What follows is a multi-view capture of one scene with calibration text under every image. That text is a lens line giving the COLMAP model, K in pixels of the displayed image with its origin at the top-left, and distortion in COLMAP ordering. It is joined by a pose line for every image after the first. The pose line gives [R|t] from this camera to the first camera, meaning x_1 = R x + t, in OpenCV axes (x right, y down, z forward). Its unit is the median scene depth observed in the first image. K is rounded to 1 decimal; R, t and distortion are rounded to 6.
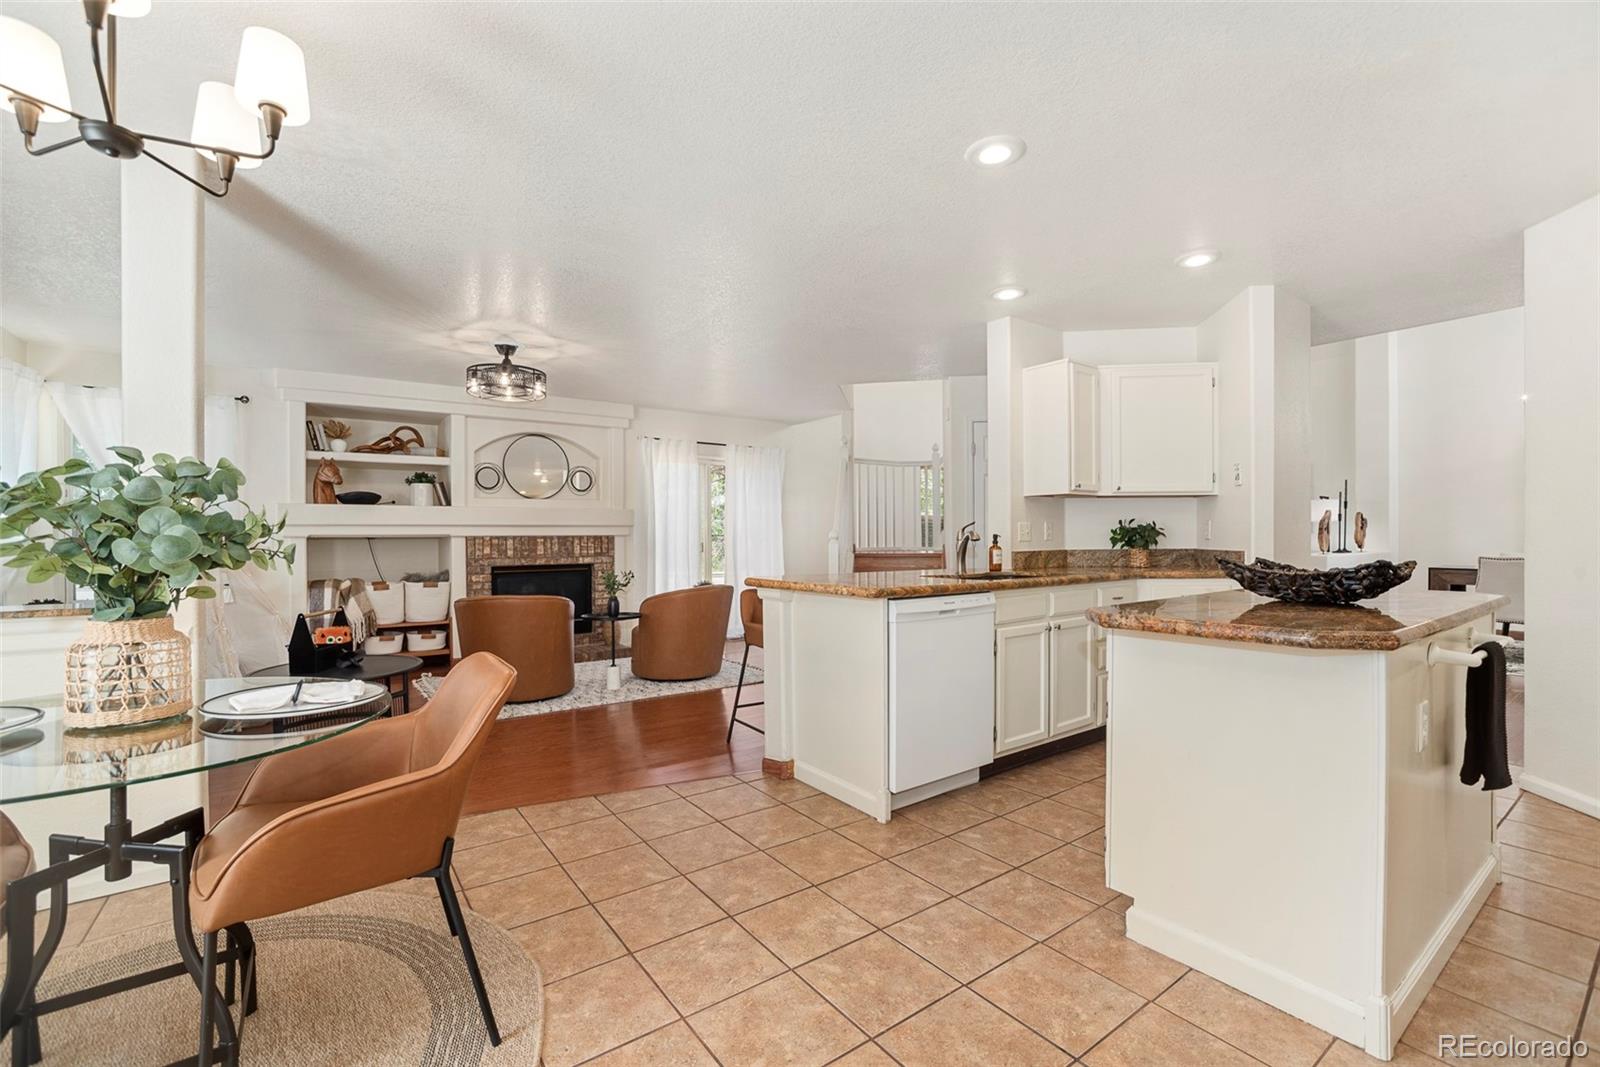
lens RADIAL K [[694.2, 0, 798.2], [0, 694.2, 538.8], [0, 0, 1]] dist [-0.057267, 0.019898]
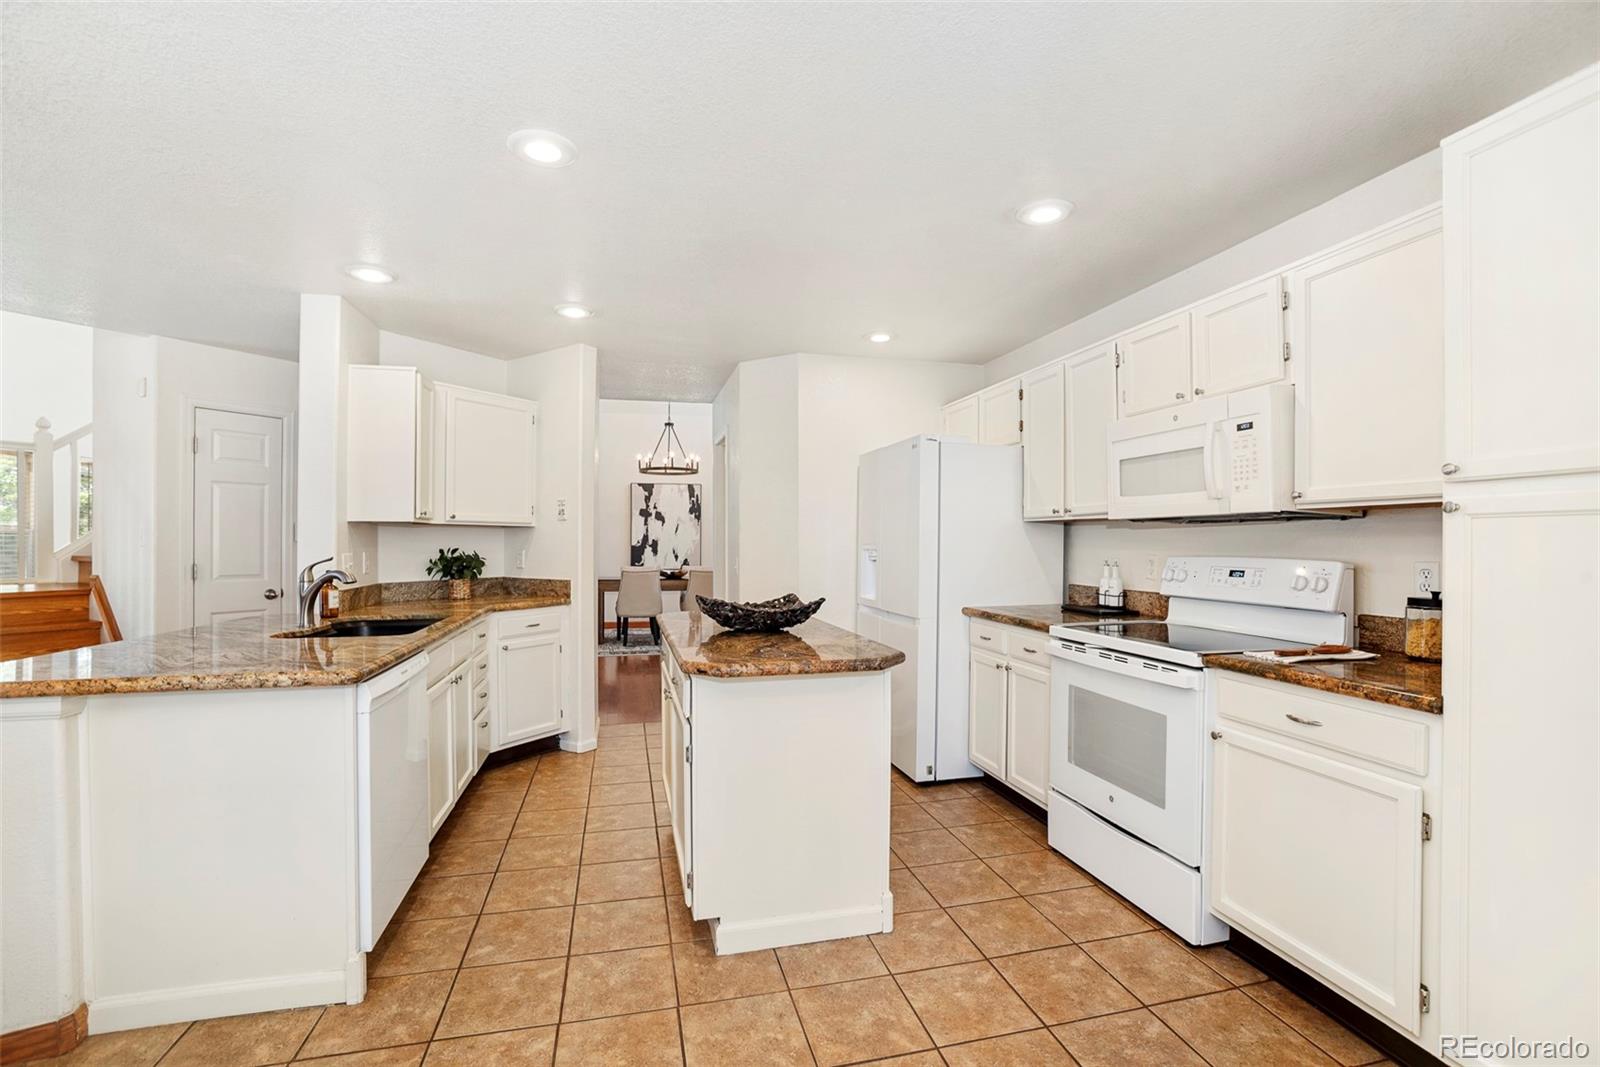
lens RADIAL K [[694.2, 0, 798.2], [0, 694.2, 538.8], [0, 0, 1]] dist [-0.057267, 0.019898]
pose [[0.371368, 0.009697, 0.928435, -0.298693], [-0.000228, 0.999946, -0.010353, -0.044536], [-0.928486, 0.003633, 0.371350, 0.281946]]
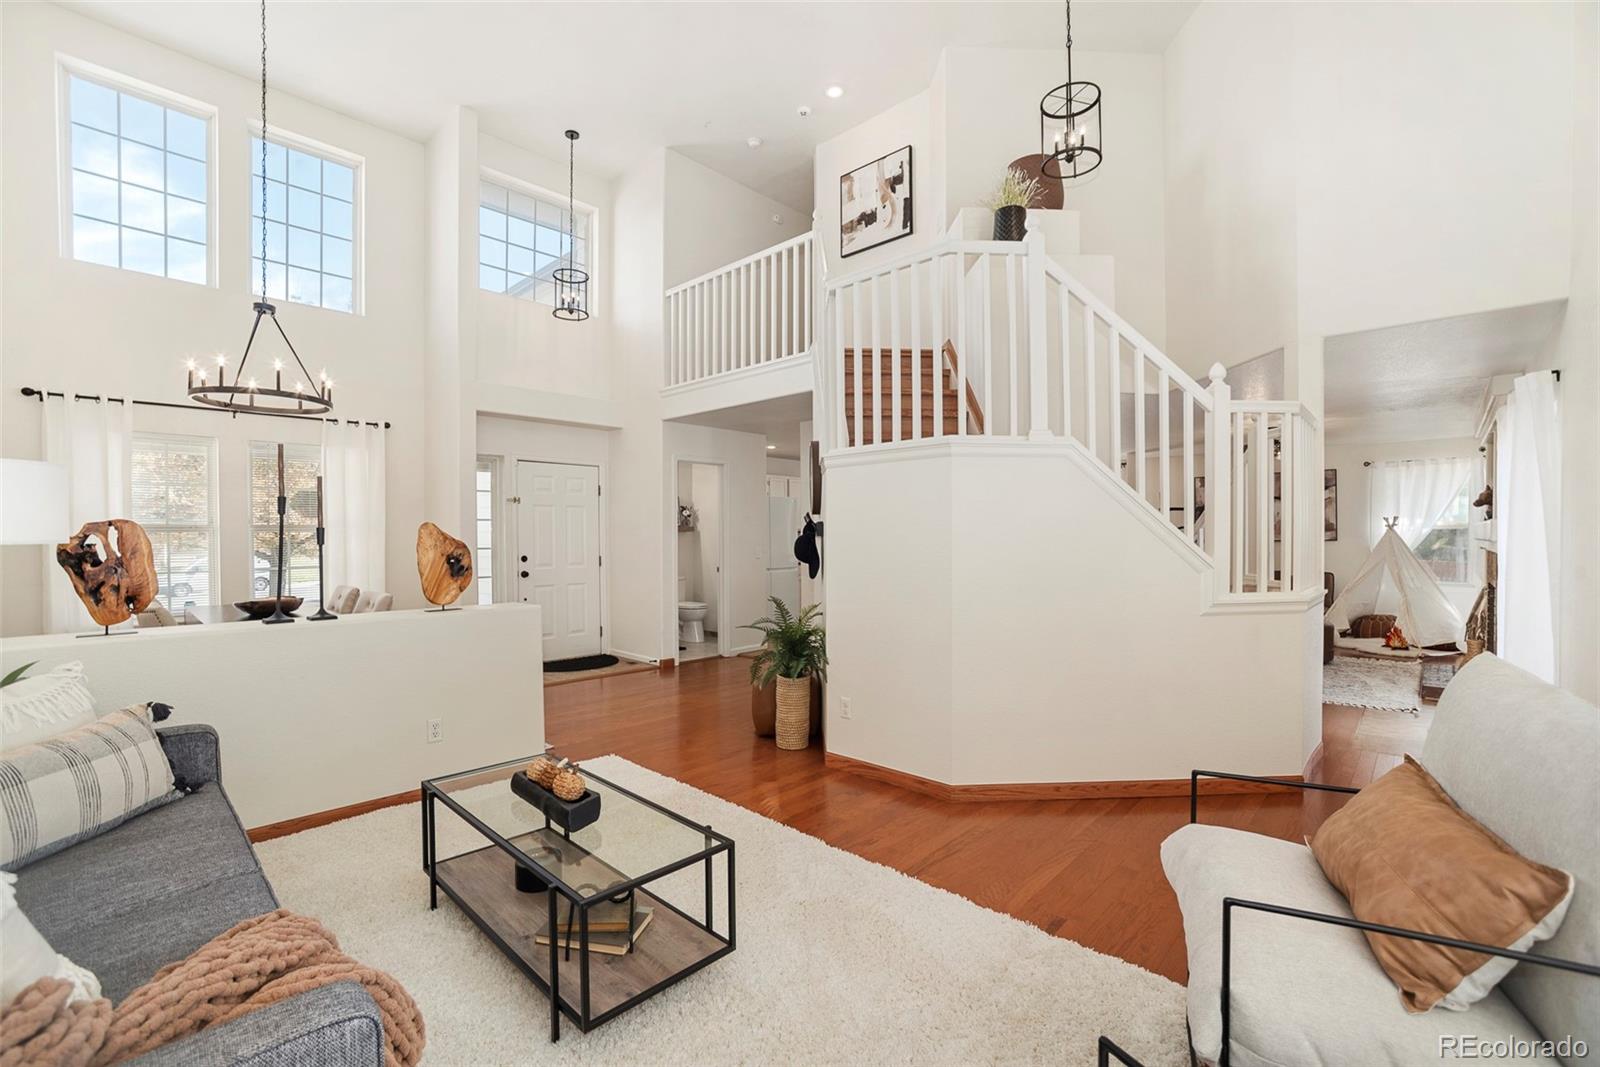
lens RADIAL K [[694.2, 0, 798.2], [0, 694.2, 538.8], [0, 0, 1]] dist [-0.057267, 0.019898]
pose [[-0.984841, 0.012651, -0.172999, 1.368660], [0.011599, 0.999908, 0.007087, -0.068278], [0.173072, 0.004972, -0.984897, 3.482892]]
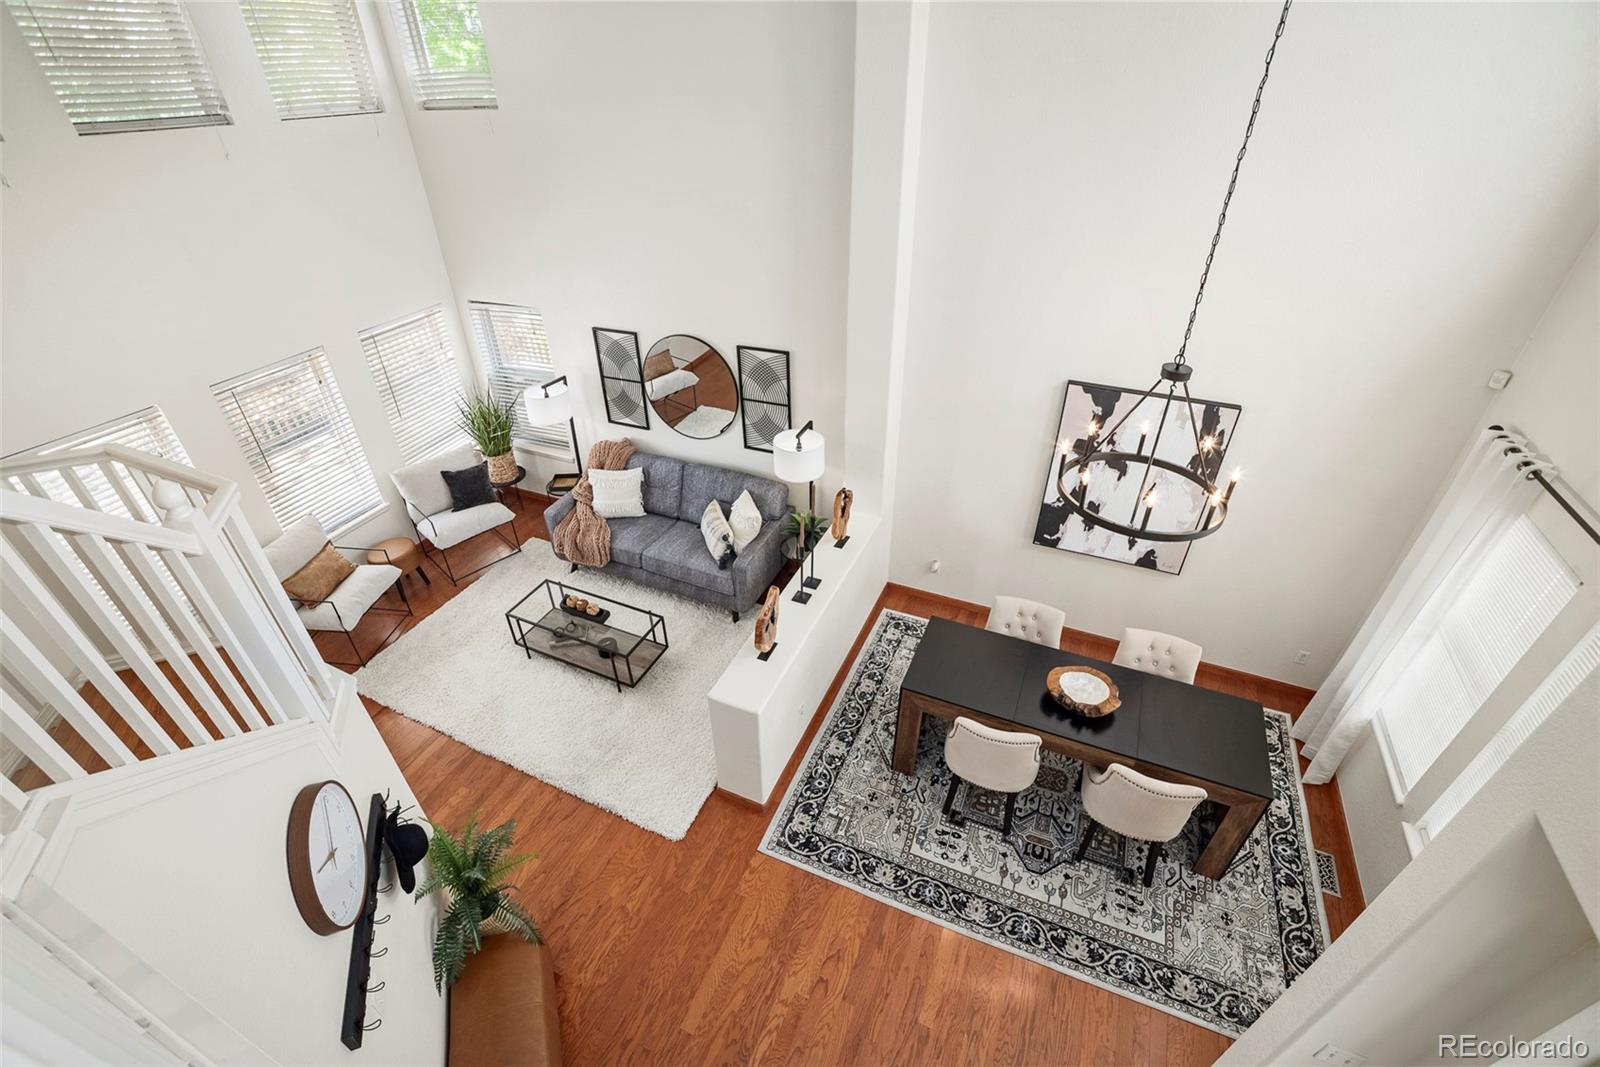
lens RADIAL K [[702.0, 0, 795.1], [0, 702.0, 543.1], [0, 0, 1]] dist [-0.058589, 0.022164]
pose [[0.864063, -0.293012, 0.409316, 1.291617], [0.008407, 0.821415, 0.570269, -0.919225], [-0.503314, -0.489307, 0.712218, 1.342026]]
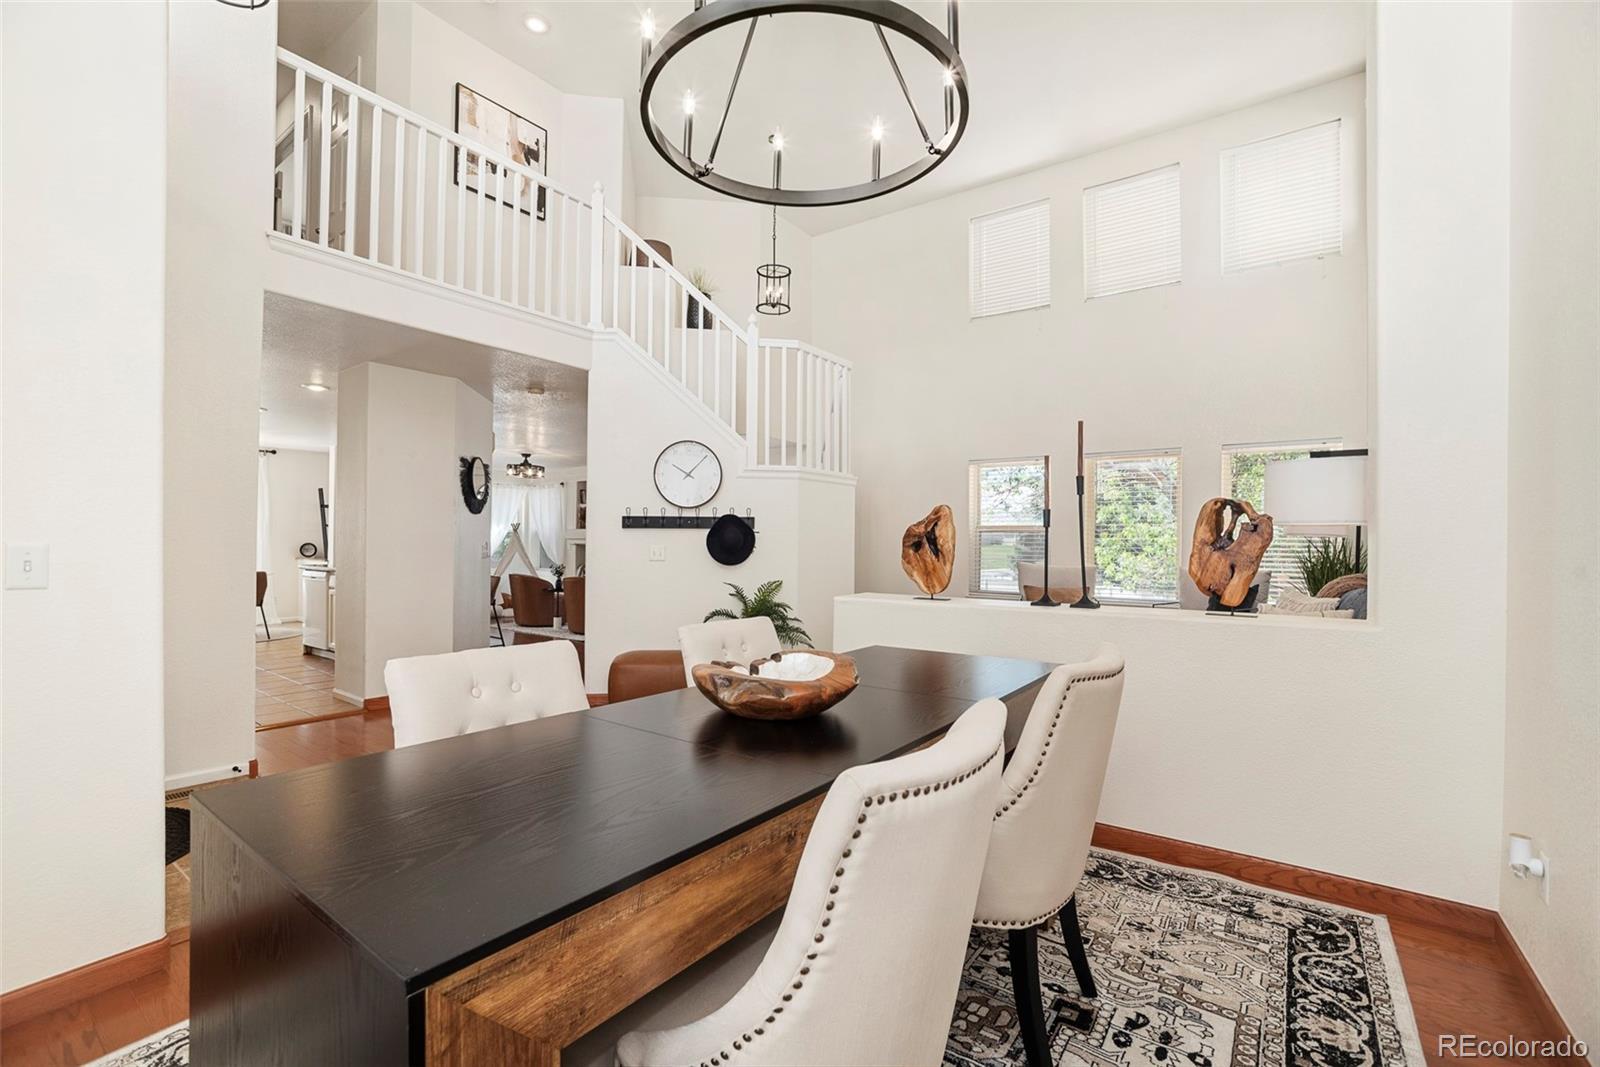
lens RADIAL K [[686.6, 0, 797.2], [0, 686.6, 541.0], [0, 0, 1]] dist [-0.025239, 0.000067]
pose [[0.304104, 0.002295, -0.952636, 2.722813], [-0.012705, 0.999918, -0.001647, -0.032539], [0.952554, 0.012604, 0.304108, 1.728429]]
